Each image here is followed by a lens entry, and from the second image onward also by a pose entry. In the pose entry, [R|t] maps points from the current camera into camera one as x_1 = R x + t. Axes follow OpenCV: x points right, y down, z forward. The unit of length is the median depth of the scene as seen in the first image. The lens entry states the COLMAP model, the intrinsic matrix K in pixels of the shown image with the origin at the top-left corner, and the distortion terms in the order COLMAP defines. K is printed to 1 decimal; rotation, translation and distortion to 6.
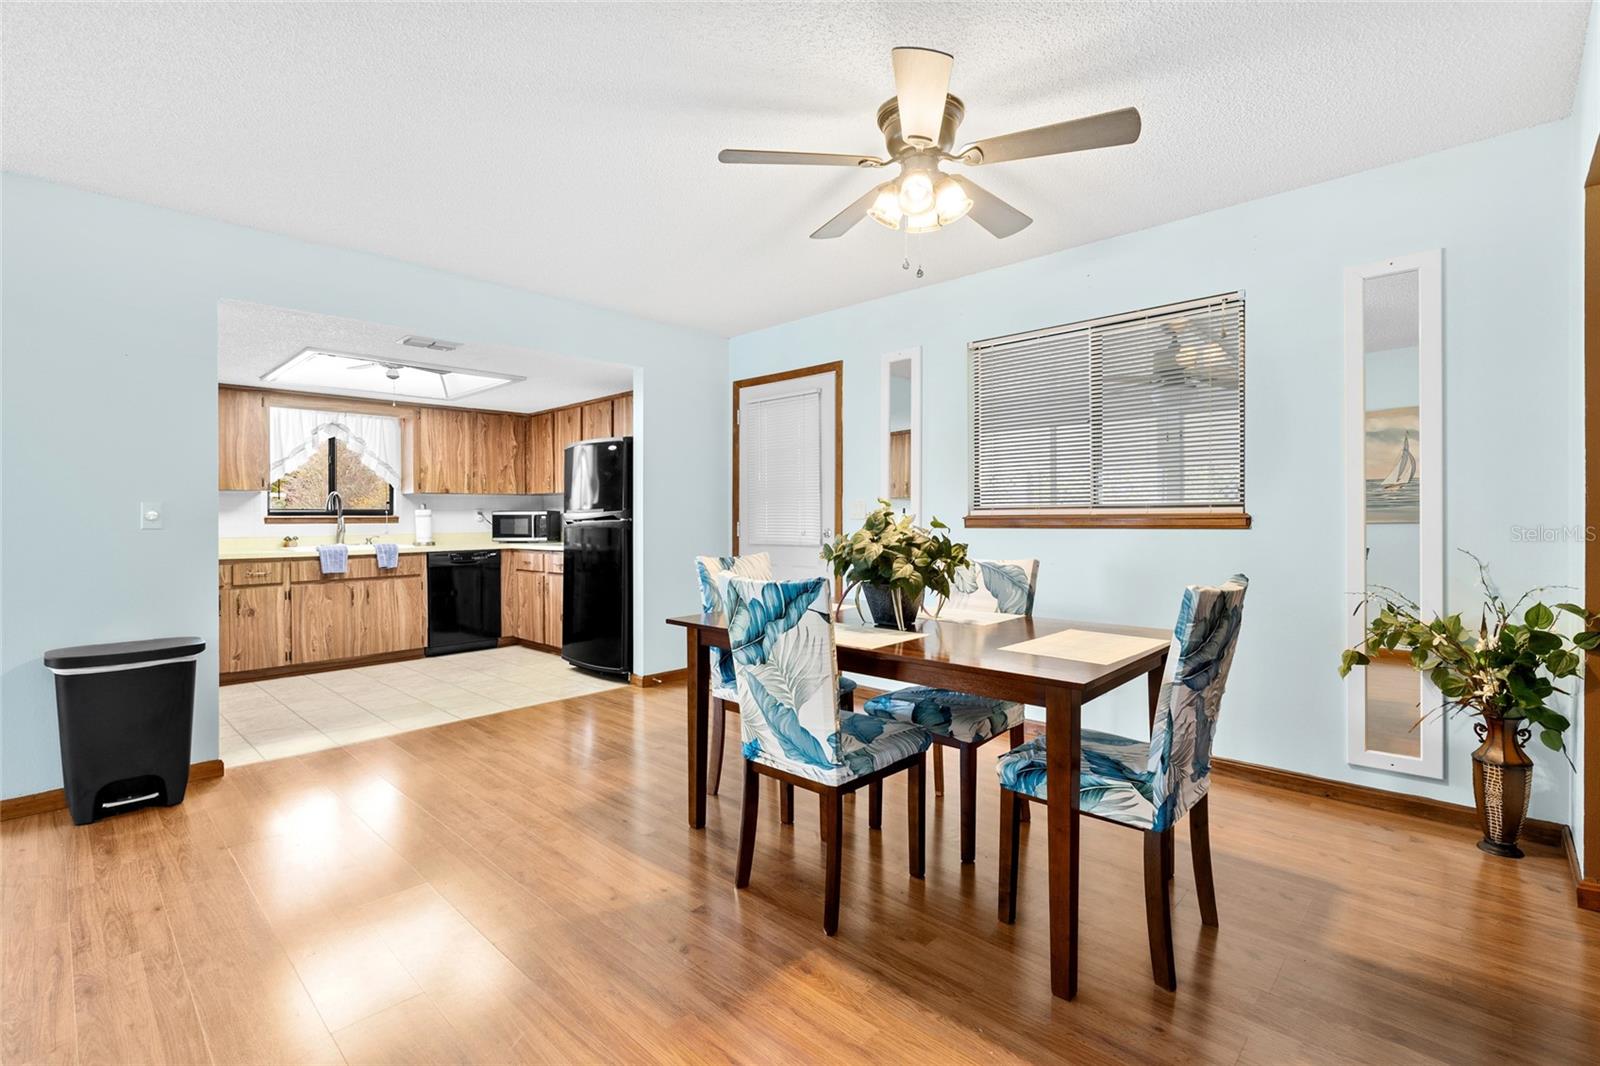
lens RADIAL K [[729.2, 0, 795.7], [0, 729.2, 518.7], [0, 0, 1]] dist [0.002471, 0.000107]
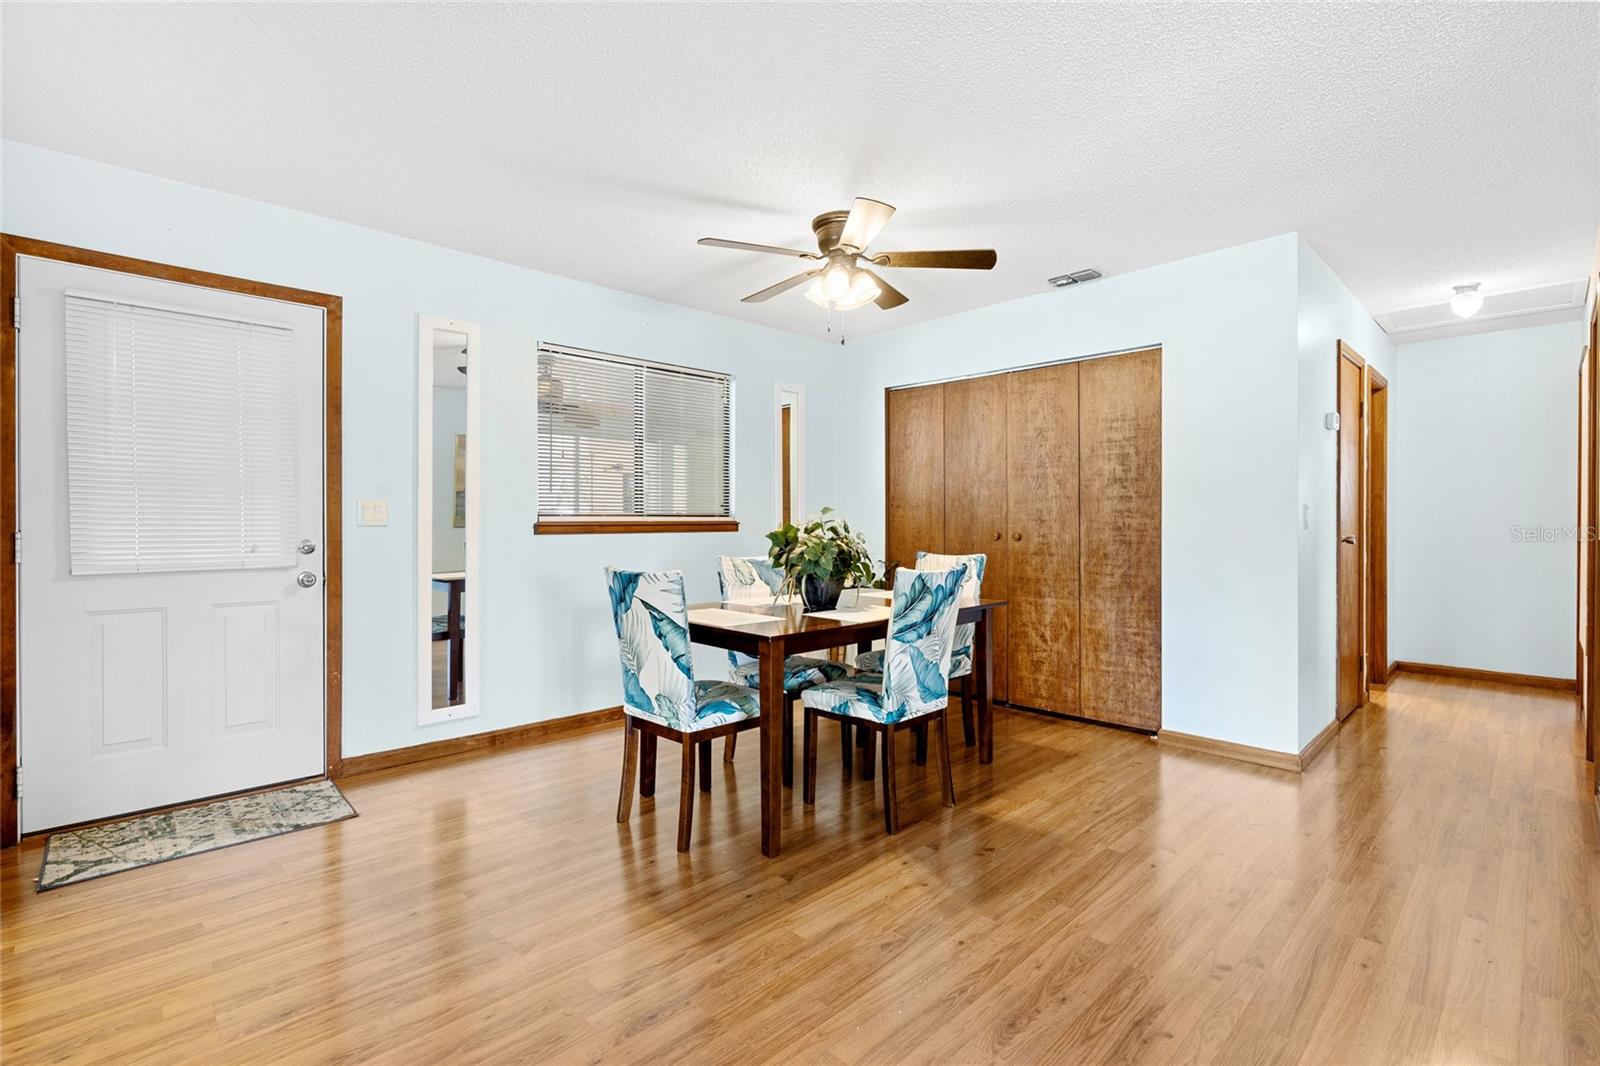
lens RADIAL K [[732.4, 0, 795.2], [0, 732.4, 517.9], [0, 0, 1]] dist [-0.006303, 0.001067]
pose [[0.032210, 0.009674, 0.999434, -0.477386], [0.001194, 0.999952, -0.009718, 0.000570], [-0.999480, 0.001506, 0.032197, 0.418849]]
